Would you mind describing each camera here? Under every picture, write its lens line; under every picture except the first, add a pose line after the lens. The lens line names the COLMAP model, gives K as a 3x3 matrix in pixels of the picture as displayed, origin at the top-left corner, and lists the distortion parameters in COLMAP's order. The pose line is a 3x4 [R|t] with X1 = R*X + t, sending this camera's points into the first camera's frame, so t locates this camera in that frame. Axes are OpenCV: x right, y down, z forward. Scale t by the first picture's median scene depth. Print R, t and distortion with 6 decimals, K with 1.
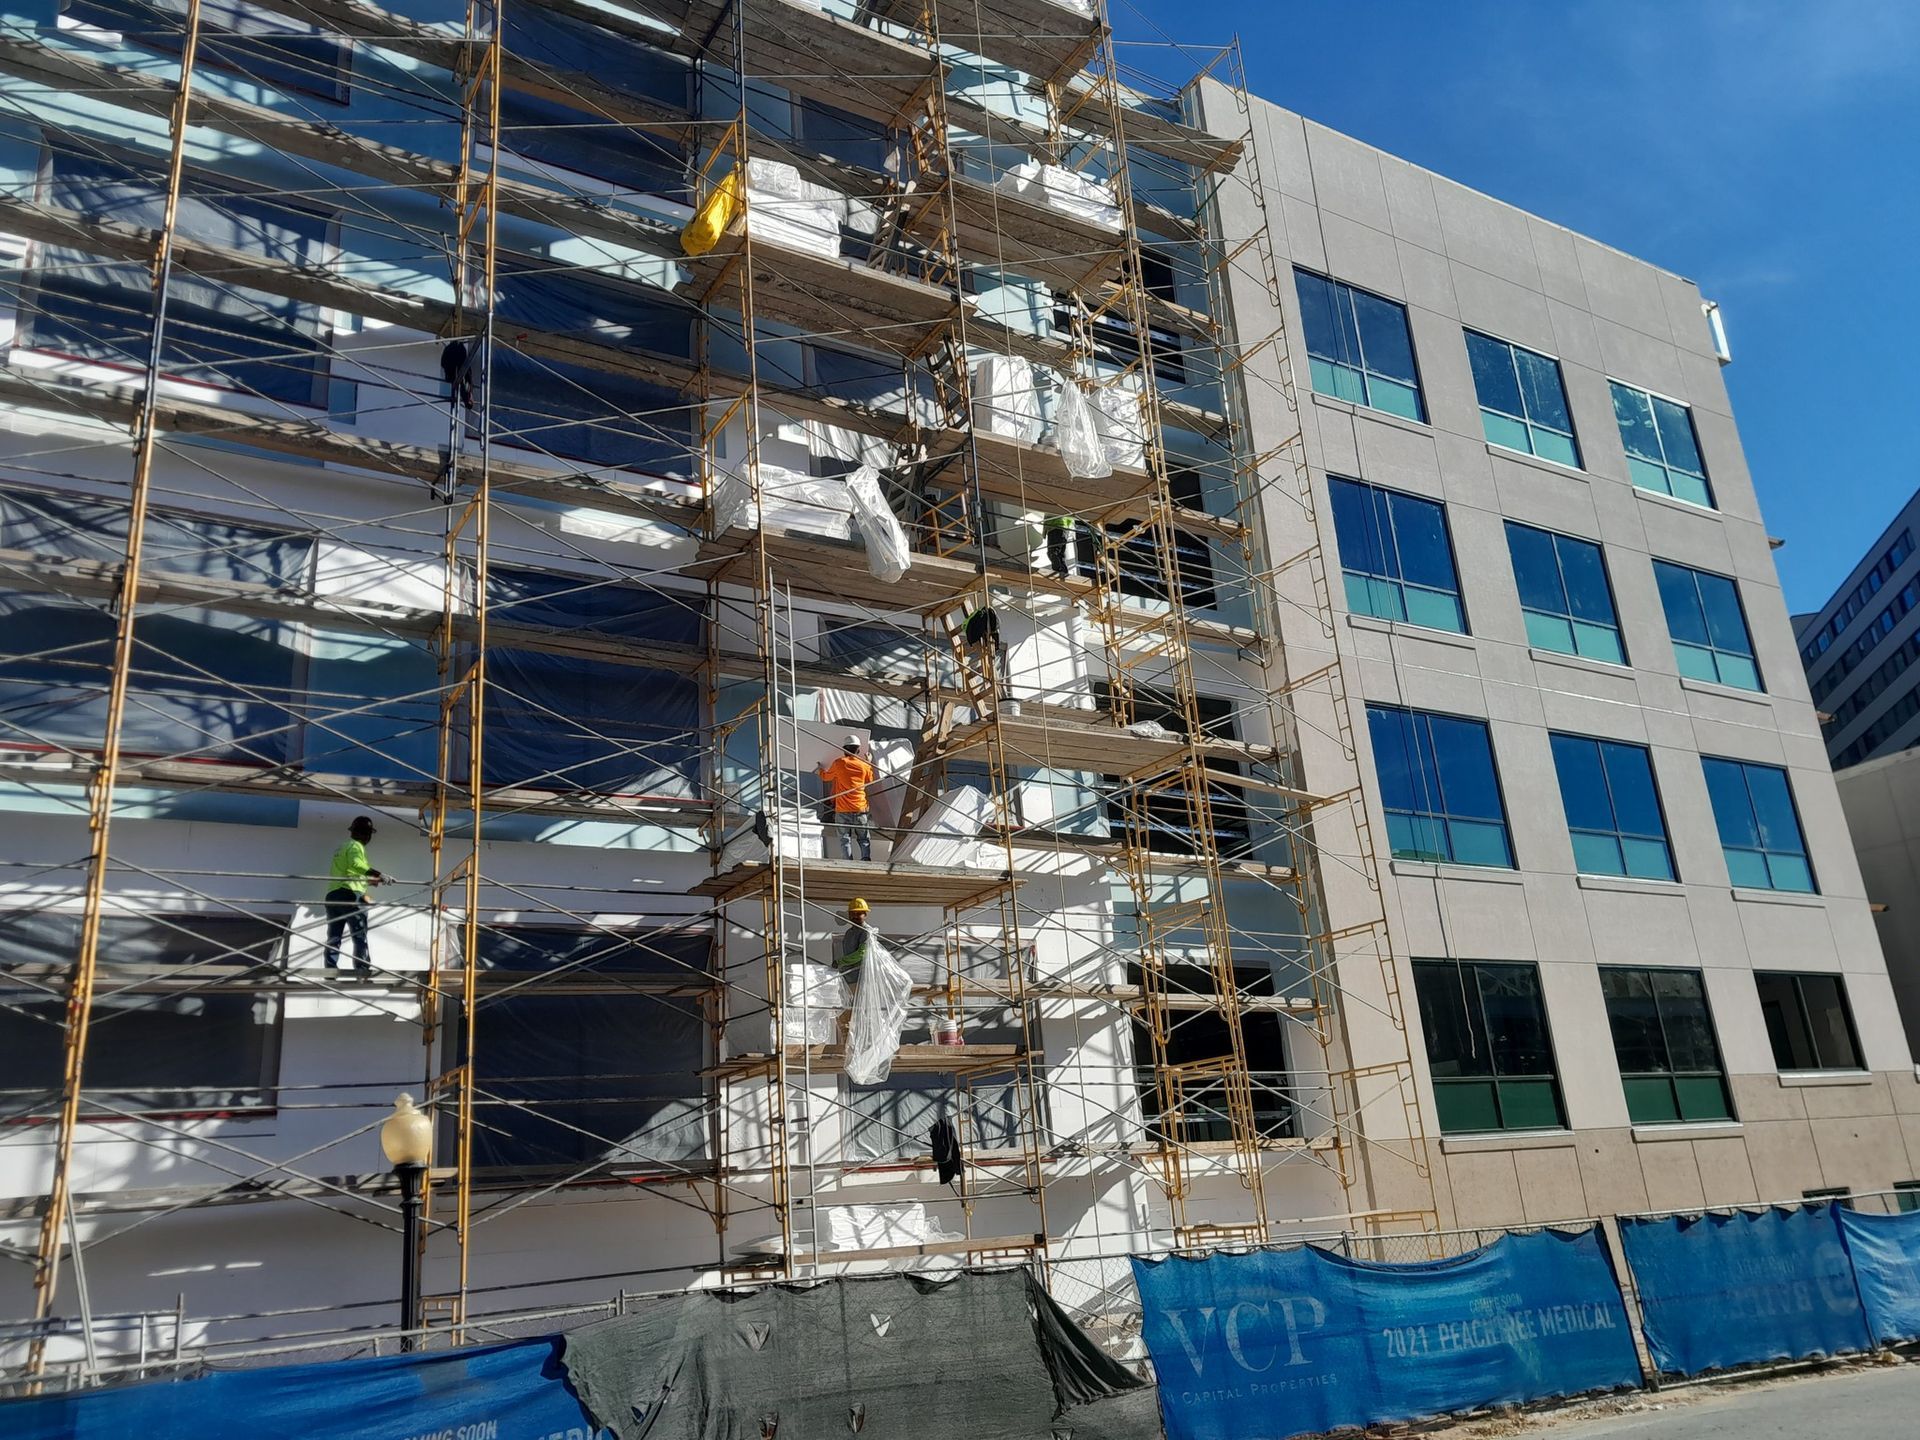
lens RADIAL K [[1477.1, 0, 960.0], [0, 1477.1, 720.0], [0, 0, 1]] dist [-0.001604, 0.000518]
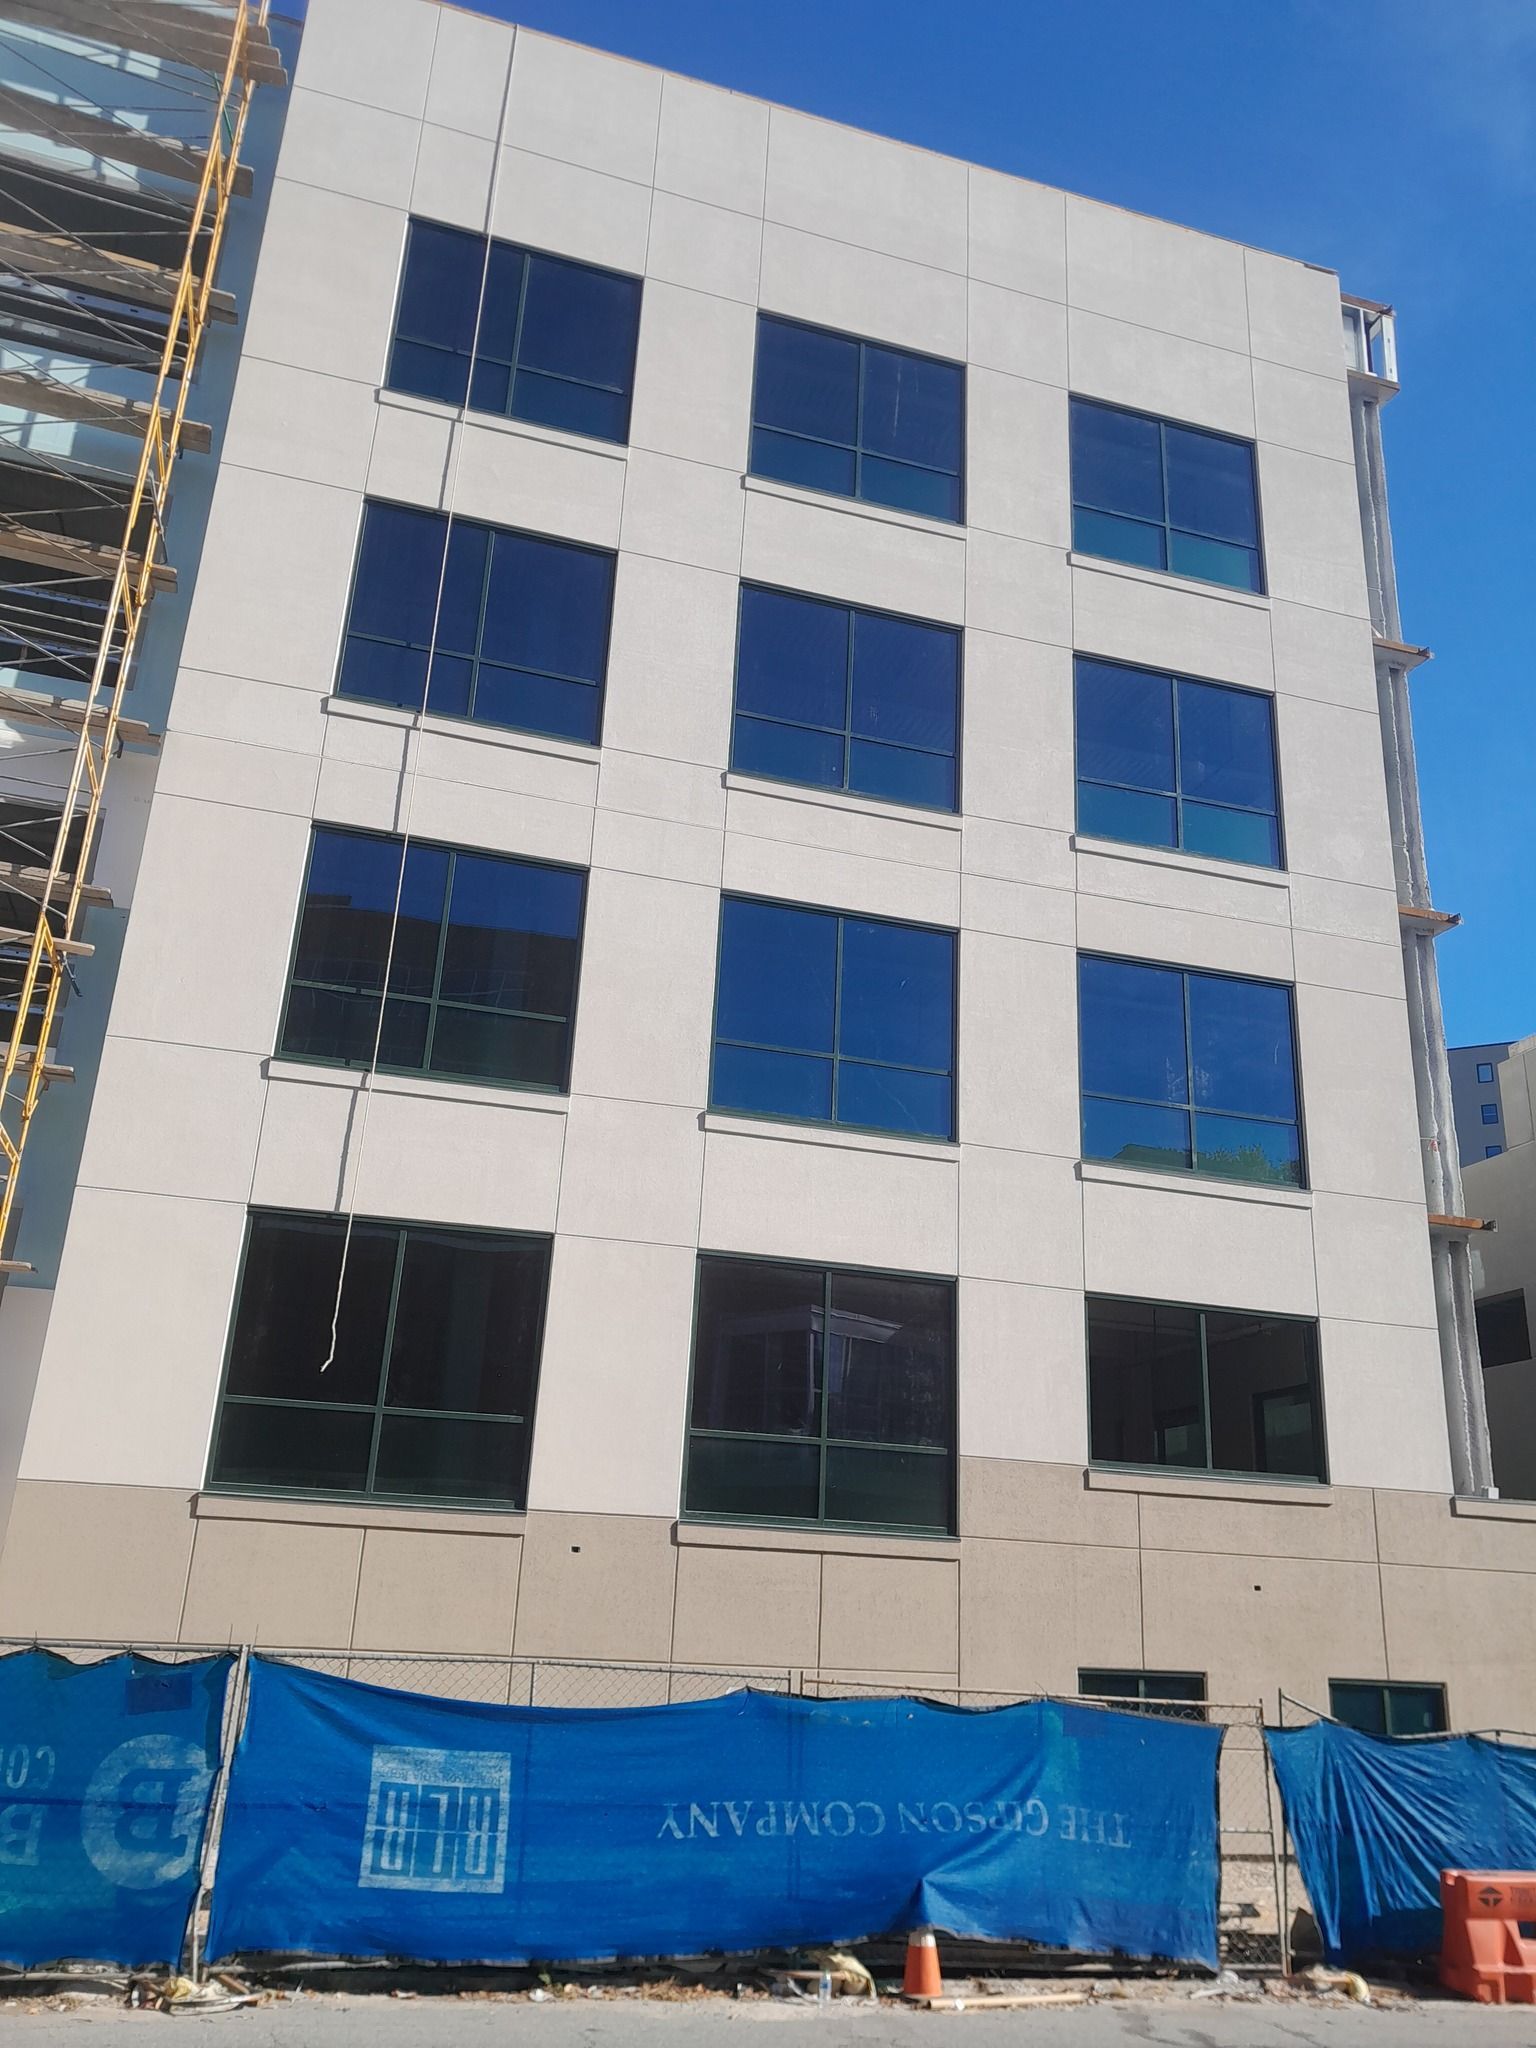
lens RADIAL K [[1575.6, 0, 768.0], [0, 1575.6, 1024.0], [0, 0, 1]] dist [-0.001604, 0.000518]
pose [[0.961957, 0.025155, -0.272041, 0.589235], [-0.031027, 0.999369, -0.017306, 0.074232], [0.271434, 0.025089, 0.962130, 0.343212]]
